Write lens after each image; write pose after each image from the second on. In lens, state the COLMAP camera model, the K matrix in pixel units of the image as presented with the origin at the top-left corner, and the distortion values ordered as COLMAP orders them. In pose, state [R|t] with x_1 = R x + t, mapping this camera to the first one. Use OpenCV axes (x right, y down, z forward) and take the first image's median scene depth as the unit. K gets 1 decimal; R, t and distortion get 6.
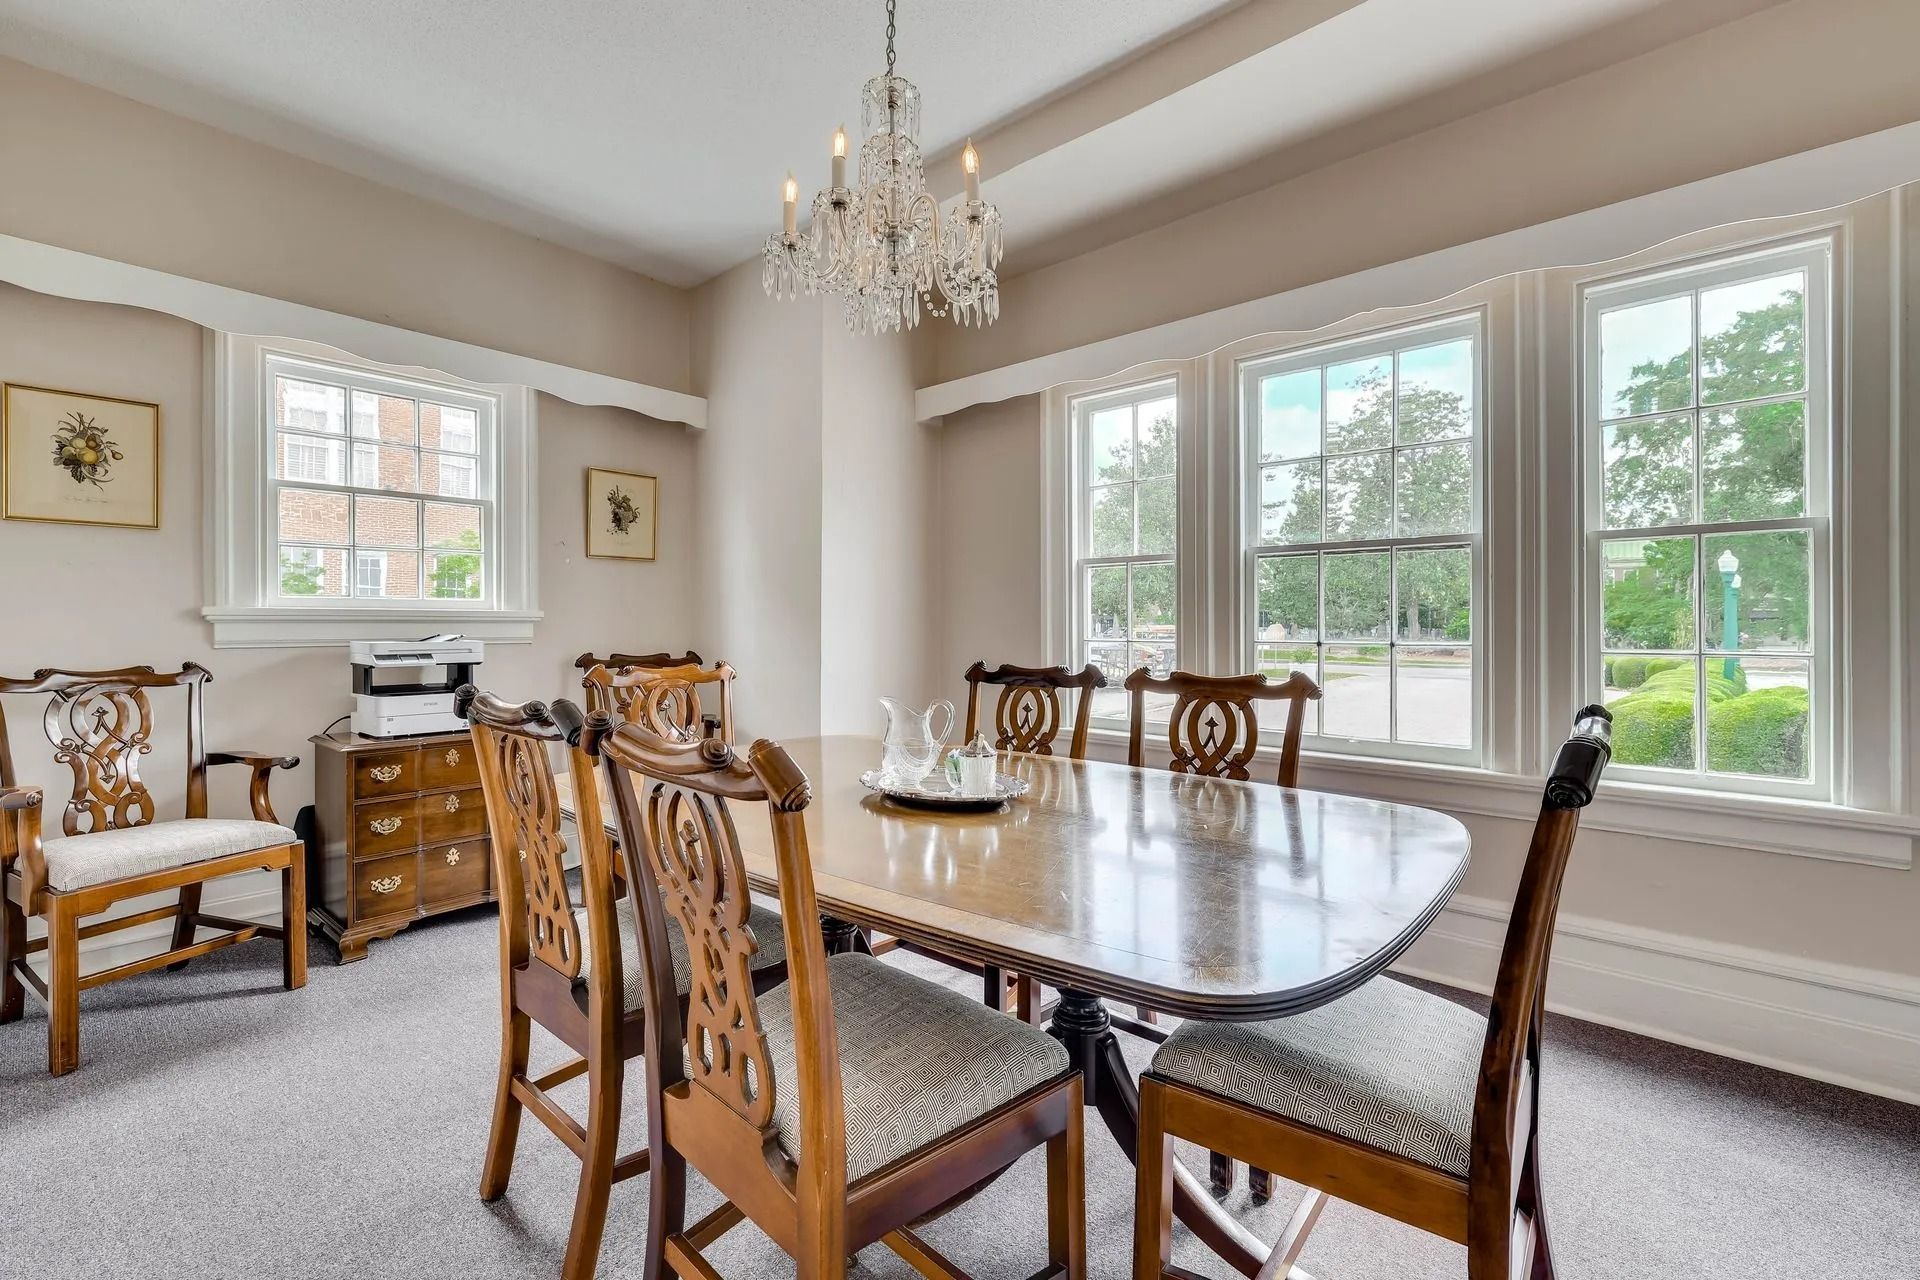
lens RADIAL K [[788.0, 0, 949.2], [0, 788.0, 634.2], [0, 0, 1]] dist [-0.000496, -0.000229]
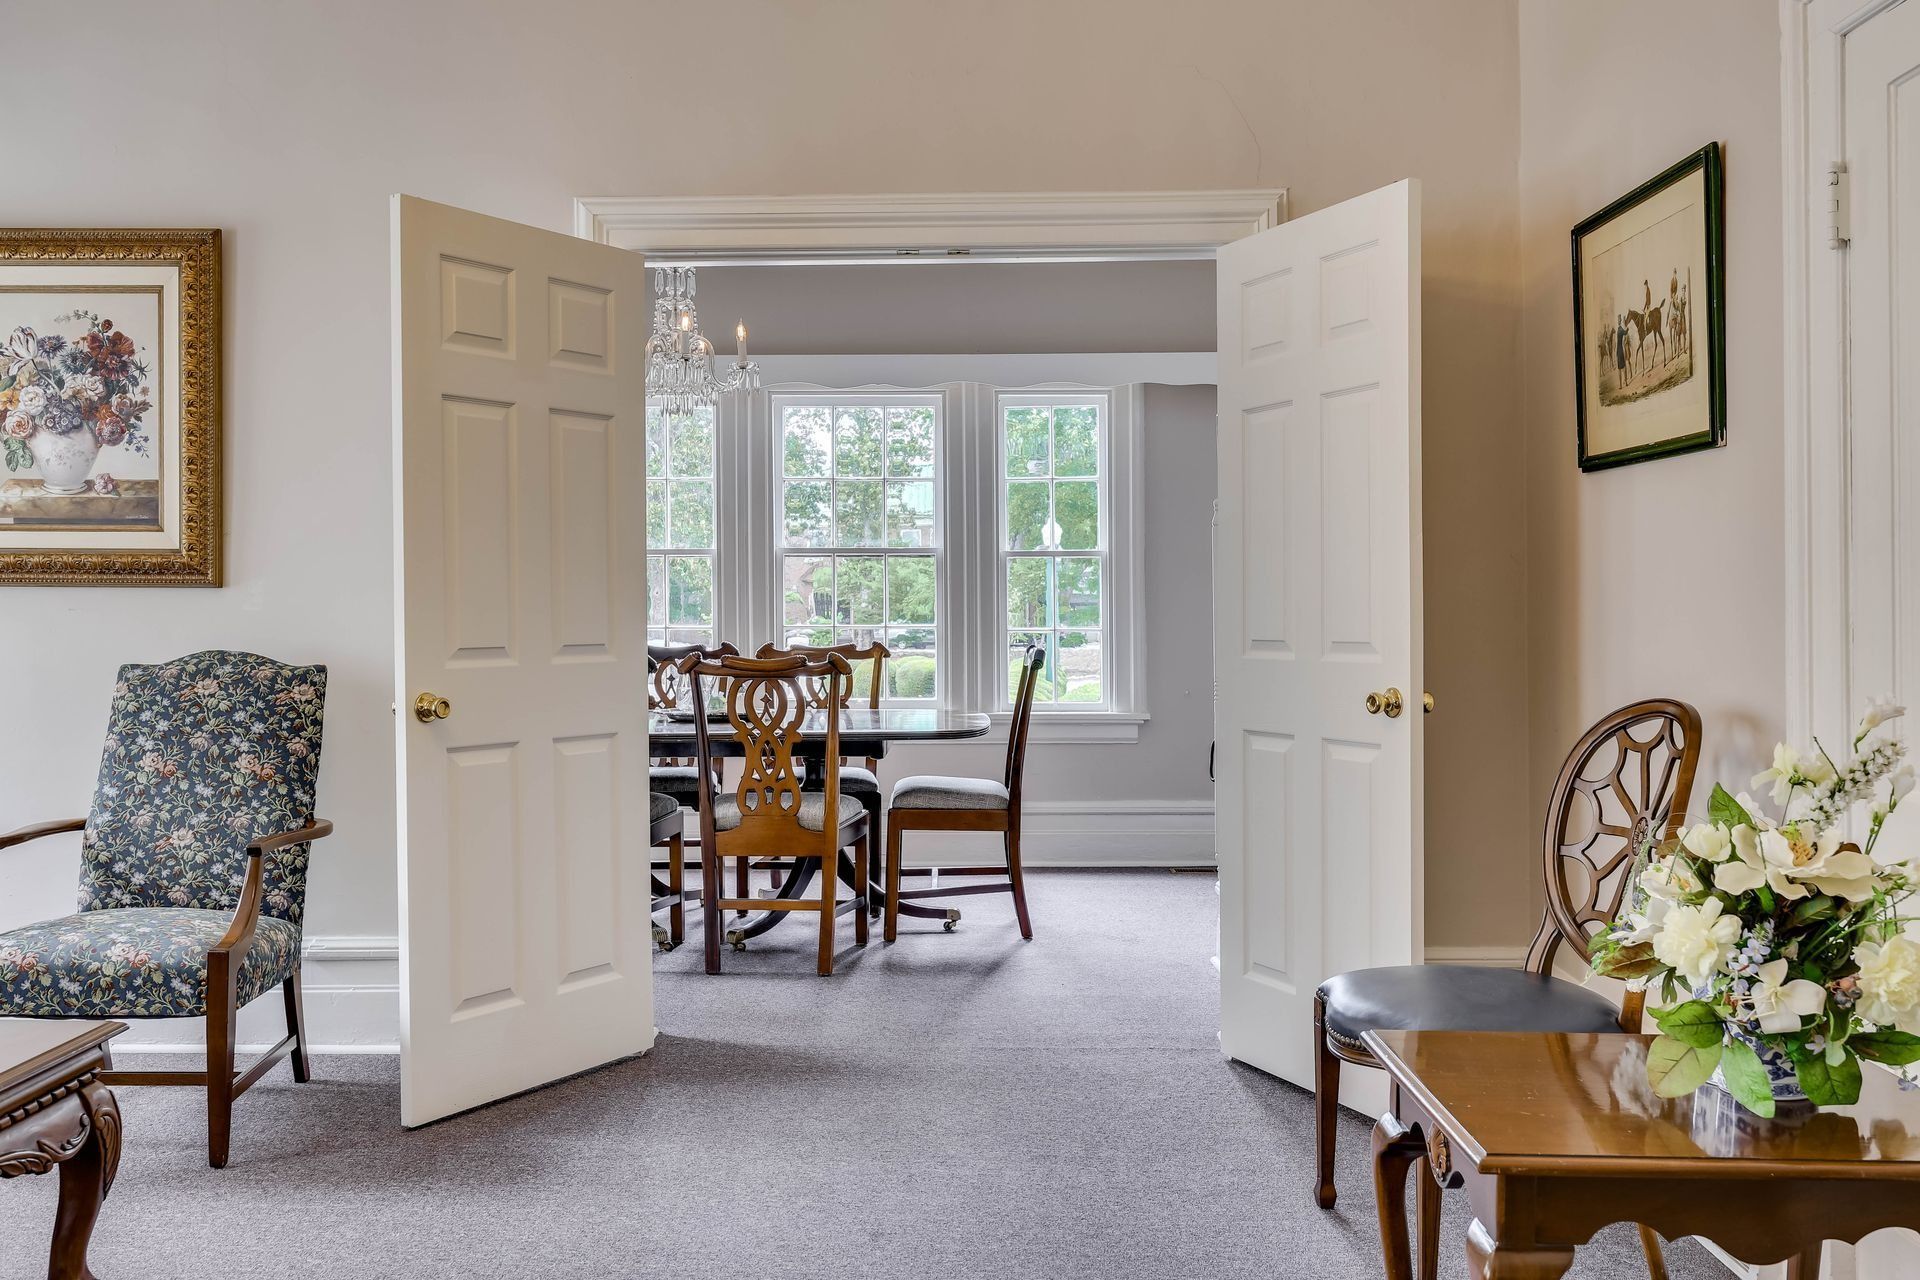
lens RADIAL K [[1542.8, 0, 957.3], [0, 1542.8, 614.6], [0, 0, 1]] dist [-0.117762, 0.000240]
pose [[0.764474, 0.001307, 0.644653, -0.985939], [0.023573, 0.999272, -0.029980, 0.064861], [-0.644223, 0.038116, 0.763887, -1.007573]]
